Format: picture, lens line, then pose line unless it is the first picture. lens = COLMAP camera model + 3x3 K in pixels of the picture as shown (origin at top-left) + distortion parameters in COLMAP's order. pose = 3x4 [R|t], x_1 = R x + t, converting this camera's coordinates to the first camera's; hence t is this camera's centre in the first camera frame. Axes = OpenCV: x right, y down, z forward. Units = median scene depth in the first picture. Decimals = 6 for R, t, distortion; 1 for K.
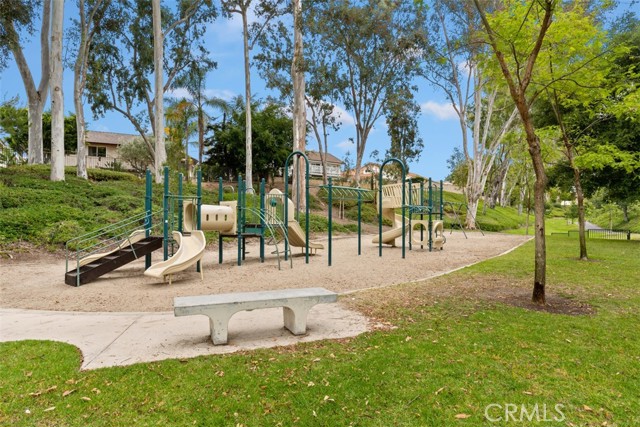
lens RADIAL K [[372.3, 0, 320.0], [0, 372.3, 213.5], [0, 0, 1]] dist [0.000334, 0.000198]
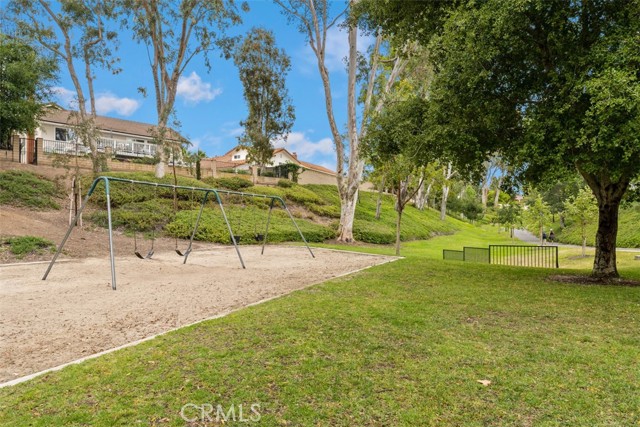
lens RADIAL K [[440.4, 0, 320.0], [0, 440.4, 213.5], [0, 0, 1]] dist [-0.000780, -0.000030]
pose [[0.984371, 0.005043, 0.176034, 0.183973], [-0.002943, 0.999921, -0.012189, 0.003057], [-0.176082, 0.011481, 0.984309, 0.208107]]
